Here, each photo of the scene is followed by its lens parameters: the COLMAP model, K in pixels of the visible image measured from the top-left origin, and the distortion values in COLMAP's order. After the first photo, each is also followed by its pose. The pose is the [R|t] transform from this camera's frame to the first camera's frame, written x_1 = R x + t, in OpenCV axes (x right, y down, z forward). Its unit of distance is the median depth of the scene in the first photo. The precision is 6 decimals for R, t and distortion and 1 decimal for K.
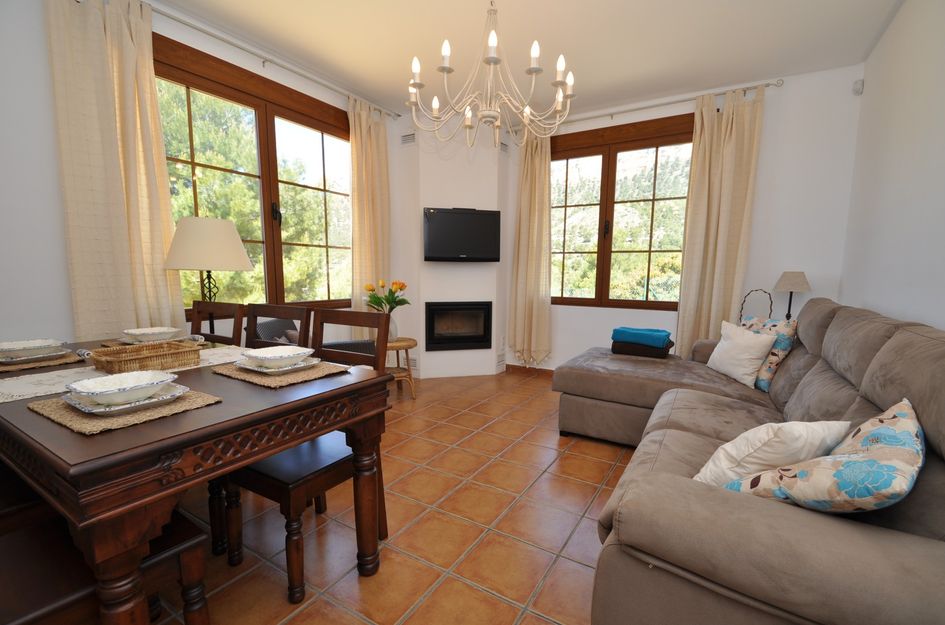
lens RADIAL K [[414.8, 0, 471.3], [0, 414.8, 327.7], [0, 0, 1]] dist [0.017744, -0.016154]
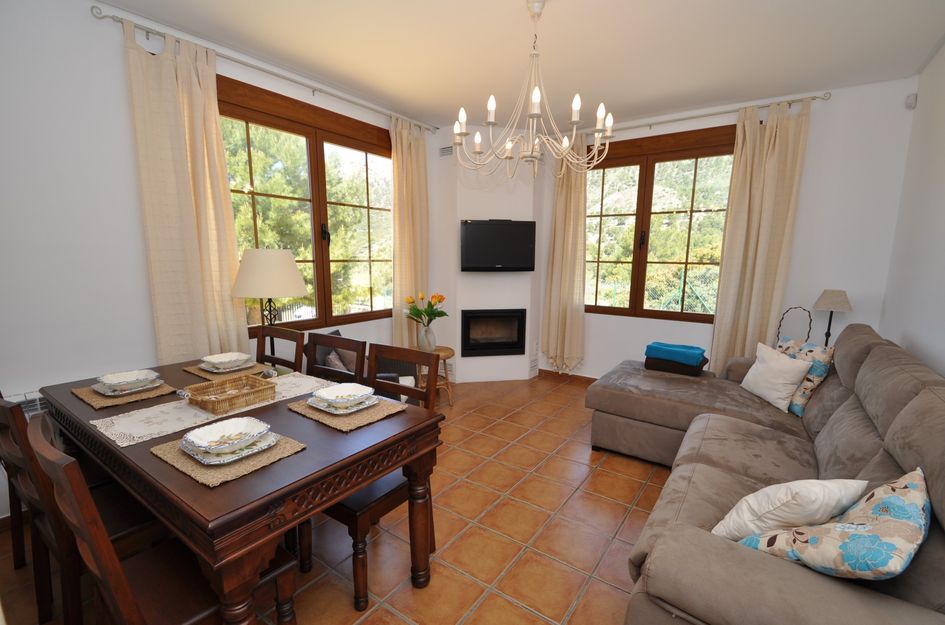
lens RADIAL K [[418.4, 0, 473.0], [0, 418.4, 325.4], [0, 0, 1]] dist [0.018236, -0.015540]
pose [[0.997861, 0.010190, -0.064575, -0.024362], [-0.007937, 0.999354, 0.035044, -0.103019], [0.064891, -0.034456, 0.997297, -0.069858]]
